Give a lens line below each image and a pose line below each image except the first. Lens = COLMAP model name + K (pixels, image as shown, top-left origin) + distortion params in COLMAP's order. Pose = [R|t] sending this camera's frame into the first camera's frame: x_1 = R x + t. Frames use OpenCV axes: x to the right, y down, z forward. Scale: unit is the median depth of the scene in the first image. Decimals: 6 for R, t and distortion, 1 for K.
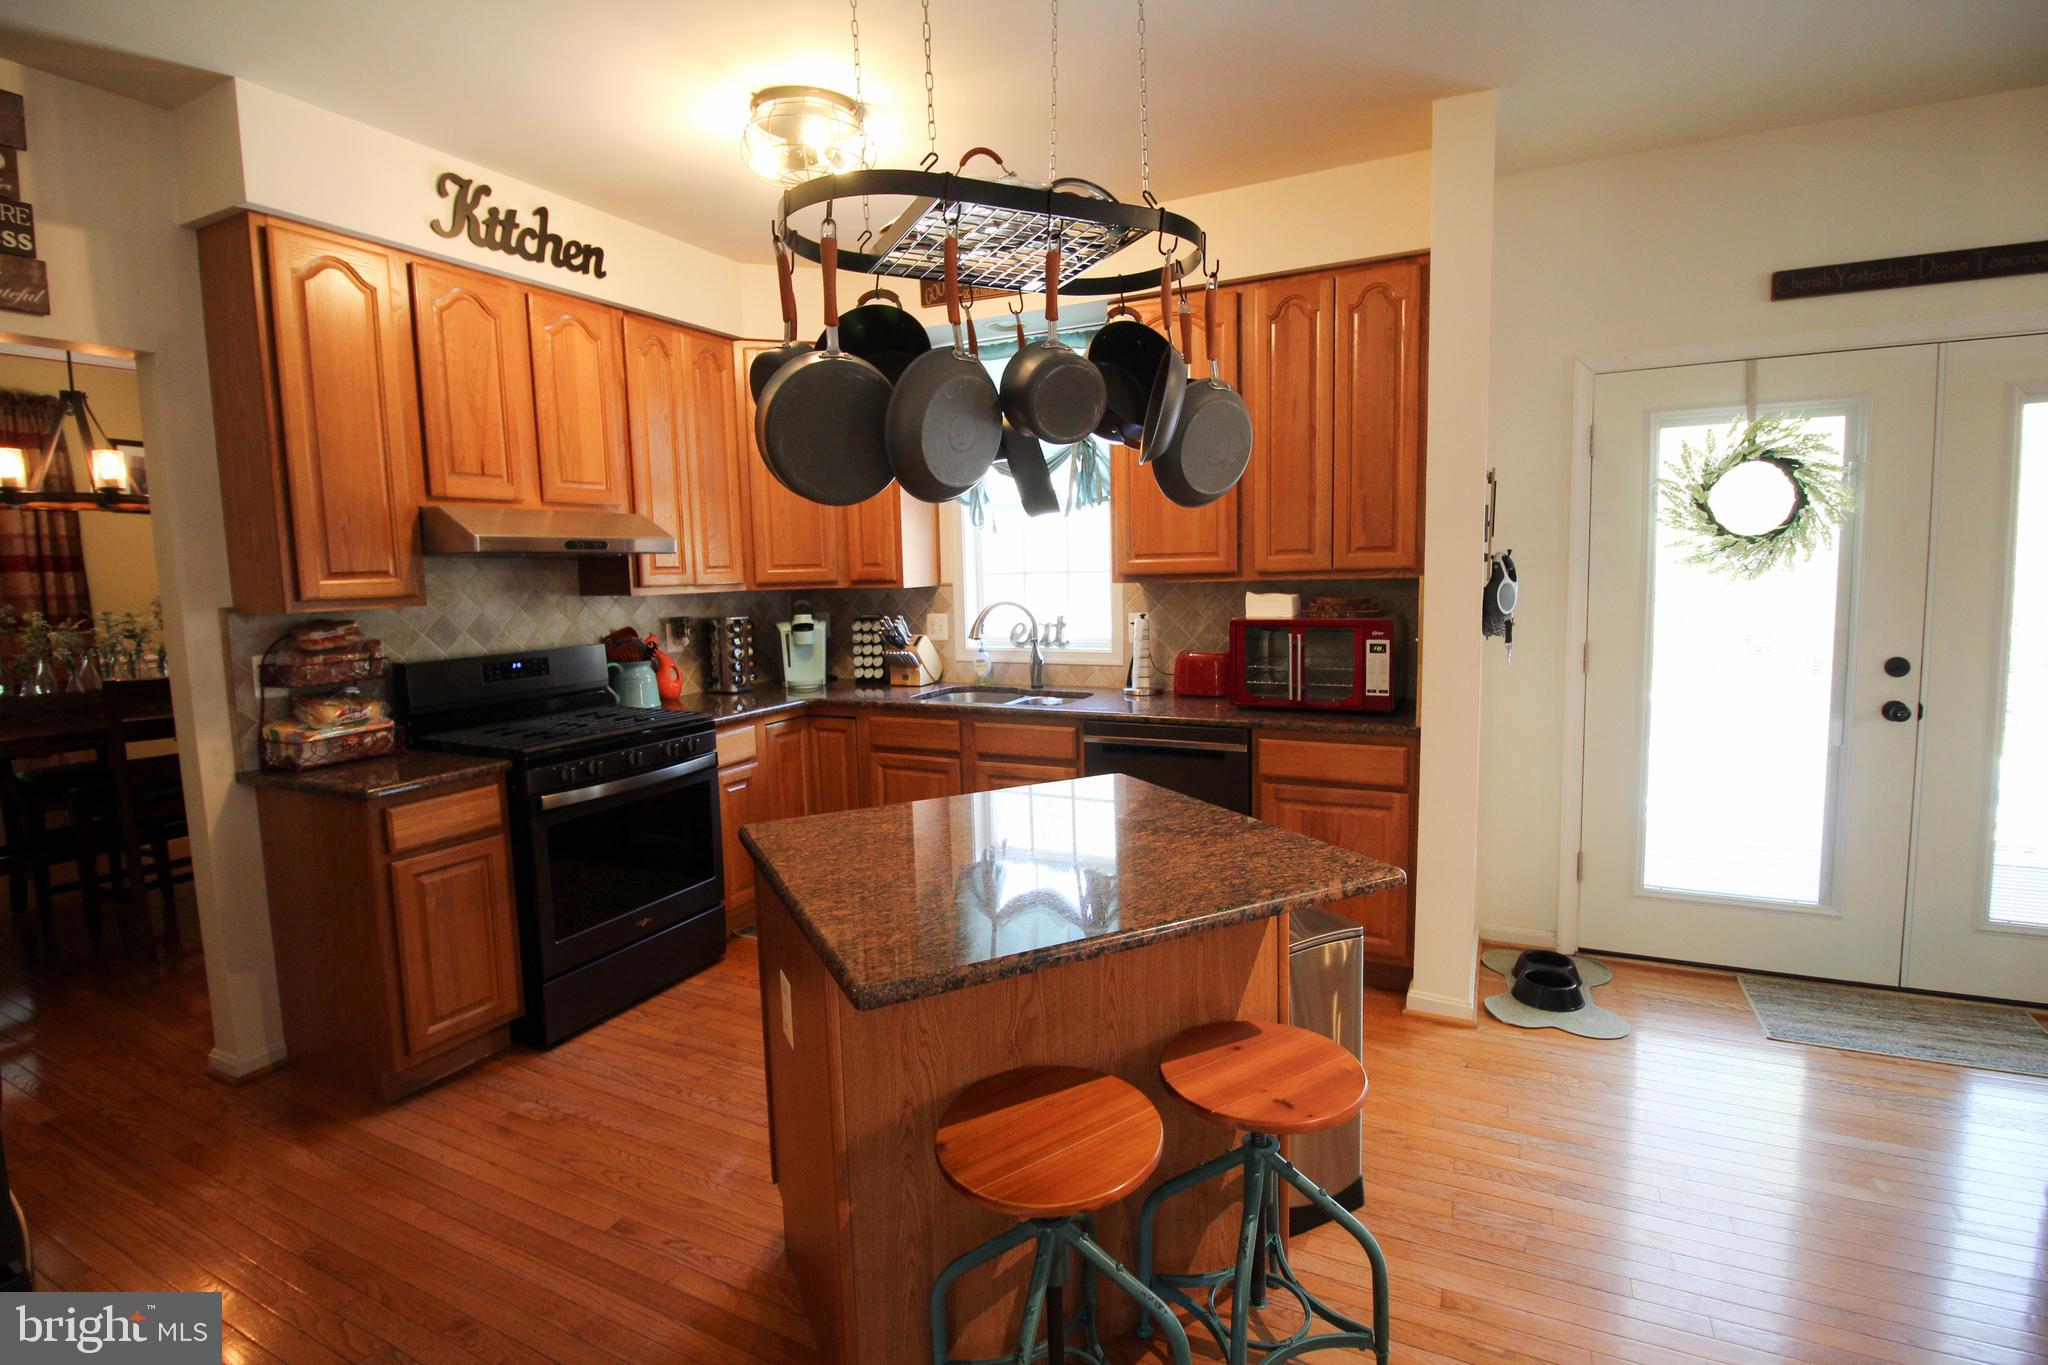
lens RADIAL K [[959.8, 0, 1019.7], [0, 959.8, 665.5], [0, 0, 1]] dist [-0.009270, -0.004263]
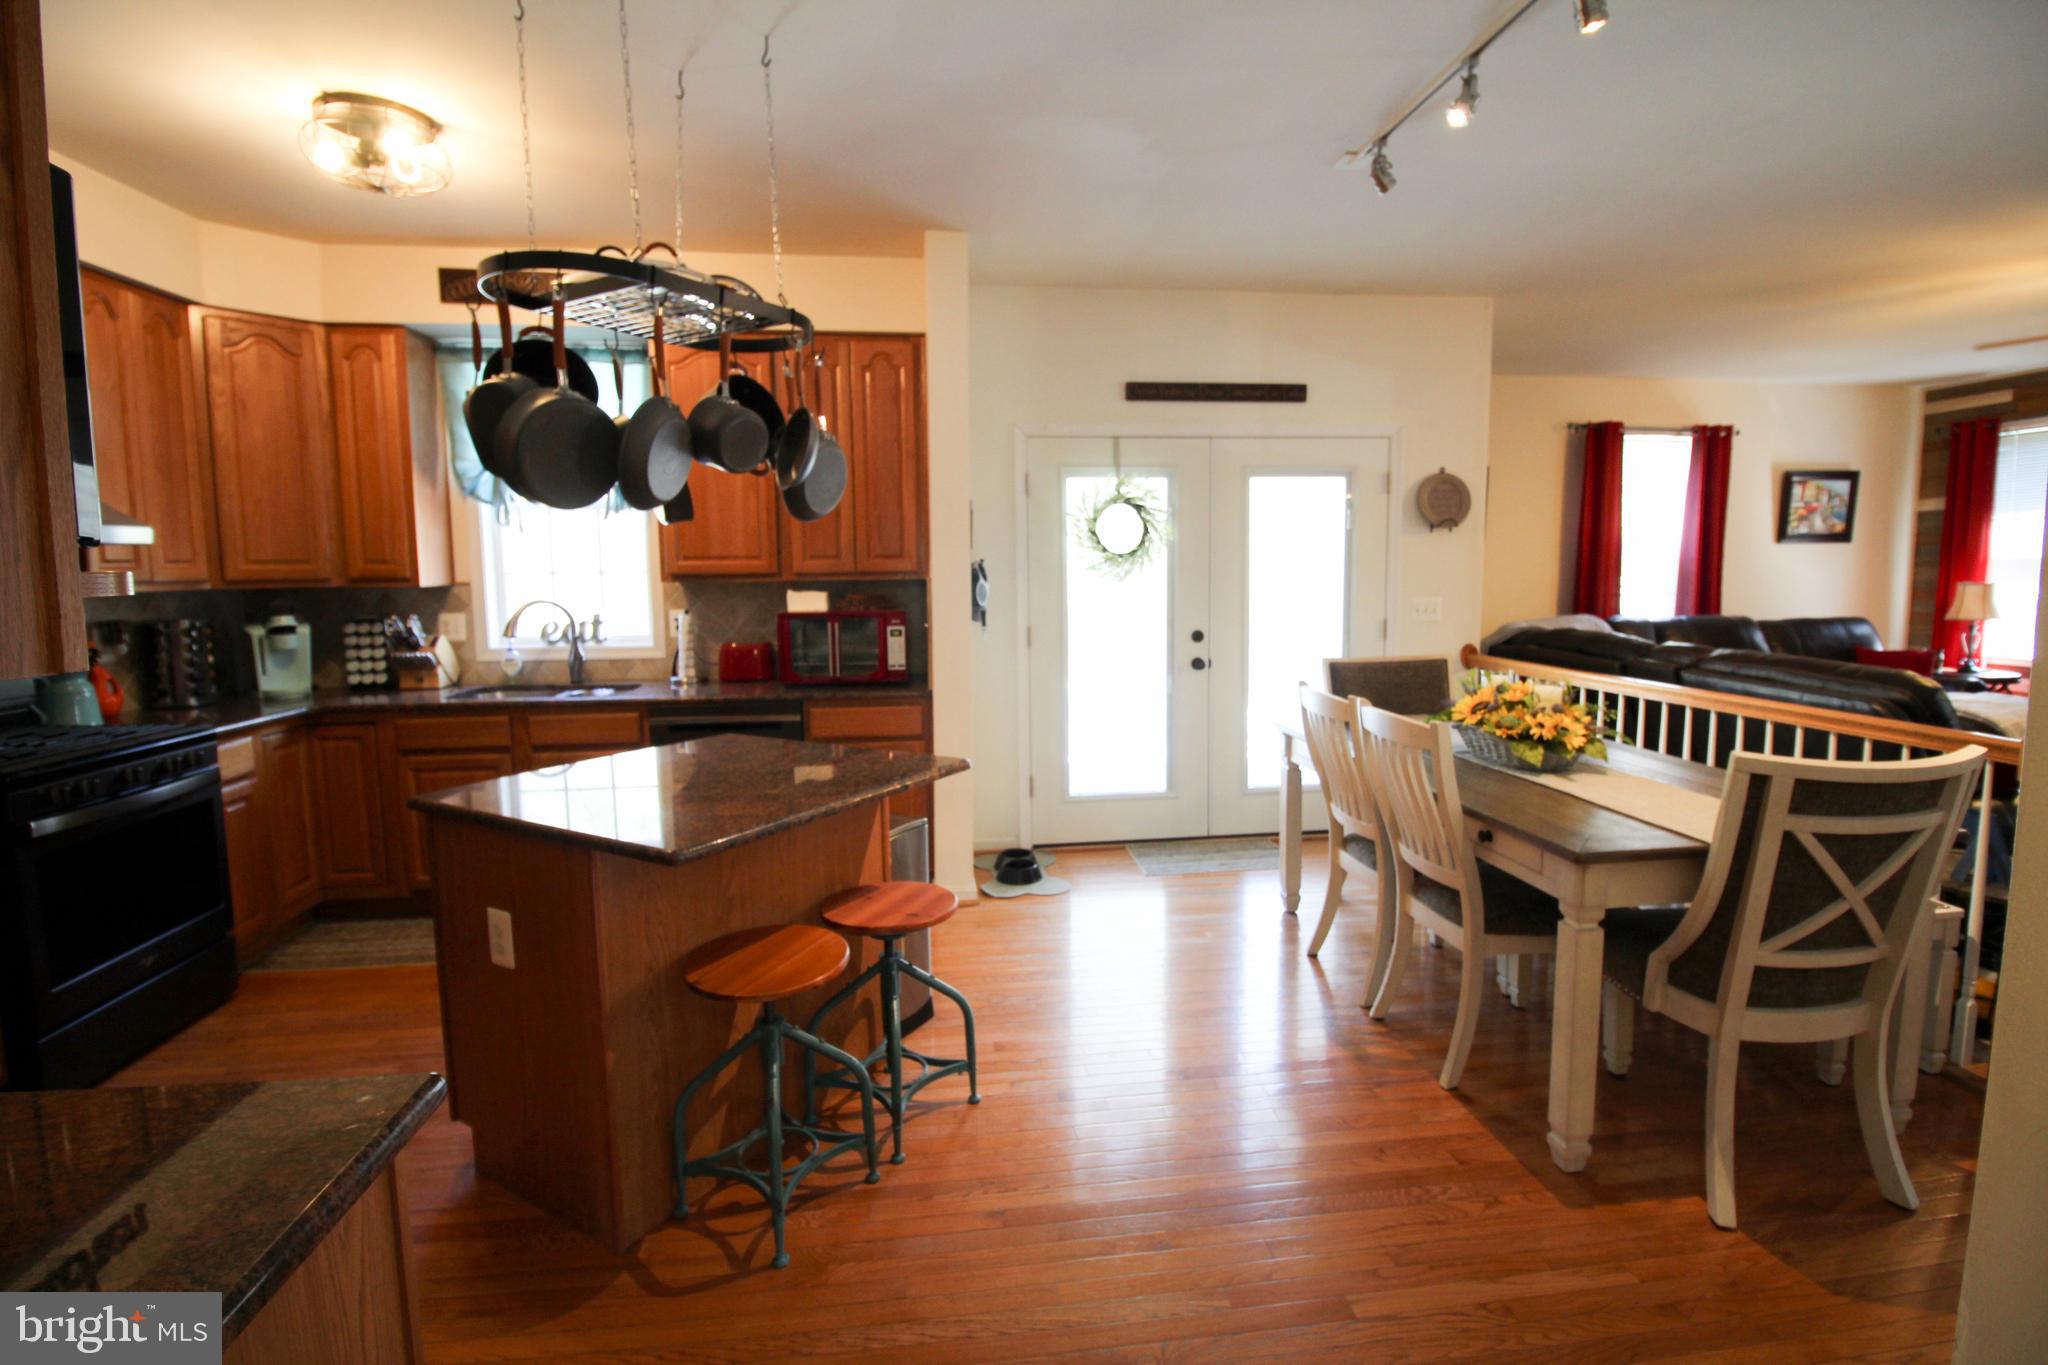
lens RADIAL K [[959.8, 0, 1021.8], [0, 959.8, 660.7], [0, 0, 1]] dist [-0.009270, -0.004263]
pose [[0.841371, -0.035448, 0.539295, -0.180591], [0.042614, 0.999091, -0.000814, 0.027390], [-0.538776, 0.023666, 0.842117, -0.183326]]
